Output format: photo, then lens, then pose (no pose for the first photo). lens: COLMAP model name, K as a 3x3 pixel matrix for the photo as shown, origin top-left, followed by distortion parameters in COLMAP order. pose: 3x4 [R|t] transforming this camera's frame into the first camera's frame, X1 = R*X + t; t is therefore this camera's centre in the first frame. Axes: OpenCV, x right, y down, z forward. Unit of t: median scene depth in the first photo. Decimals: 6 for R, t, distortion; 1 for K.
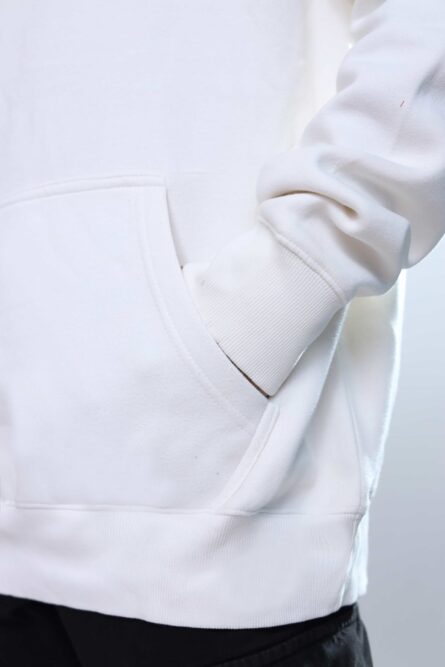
lens RADIAL K [[934.1, 0, 222.5], [0, 934.1, 333.5], [0, 0, 1]] dist [0.004609, -0.030417]
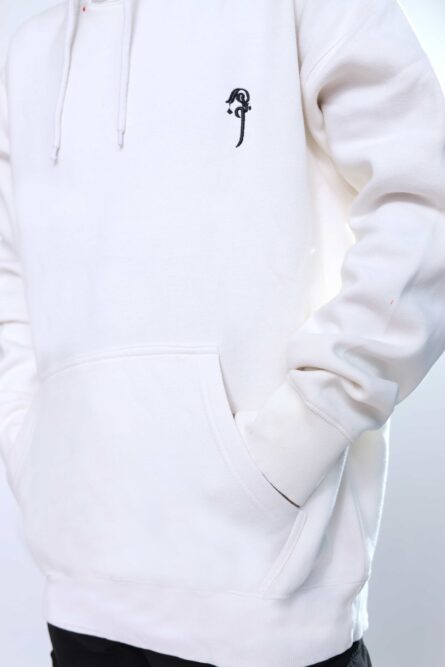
lens RADIAL K [[934.1, 0, 222.5], [0, 934.1, 333.5], [0, 0, 1]] dist [0.004609, -0.030417]
pose [[0.998617, -0.035177, 0.039083, -0.110472], [0.031625, 0.995615, 0.088039, -0.316107], [-0.042009, -0.086681, 0.995350, -0.360465]]
